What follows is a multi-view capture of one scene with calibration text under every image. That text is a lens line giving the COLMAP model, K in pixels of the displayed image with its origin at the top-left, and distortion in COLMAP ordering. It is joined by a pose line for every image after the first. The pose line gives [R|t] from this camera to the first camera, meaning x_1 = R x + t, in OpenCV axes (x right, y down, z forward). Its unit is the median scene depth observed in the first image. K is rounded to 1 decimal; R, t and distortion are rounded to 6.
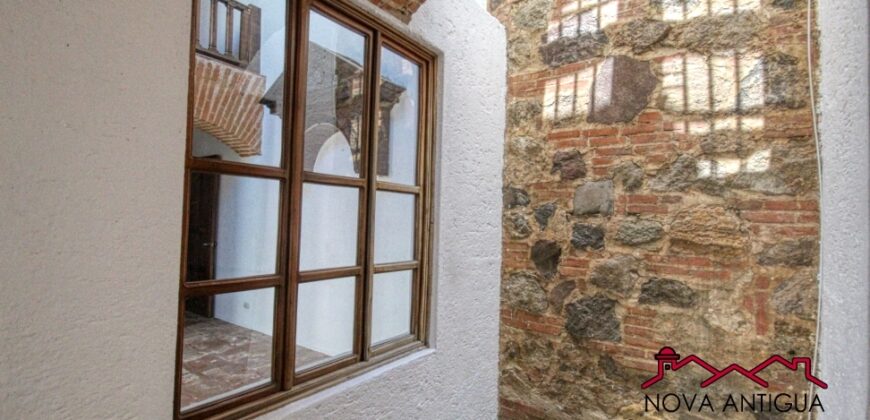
lens RADIAL K [[399.9, 0, 431.2], [0, 399.9, 211.2], [0, 0, 1]] dist [-0.000586, -0.001756]
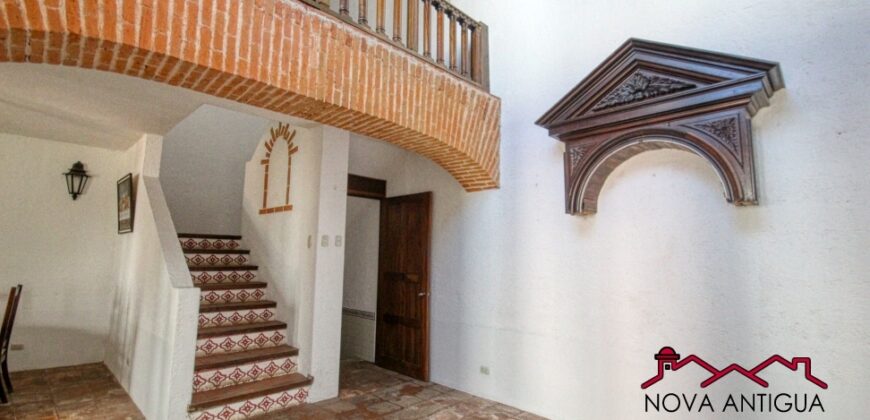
lens RADIAL K [[399.9, 0, 434.0], [0, 399.9, 215.1], [0, 0, 1]] dist [-0.000586, -0.001756]
pose [[0.987810, -0.027332, -0.153247, -0.459260], [0.013870, 0.996003, -0.088237, -0.010429], [0.155046, 0.085036, 0.984241, 0.151289]]
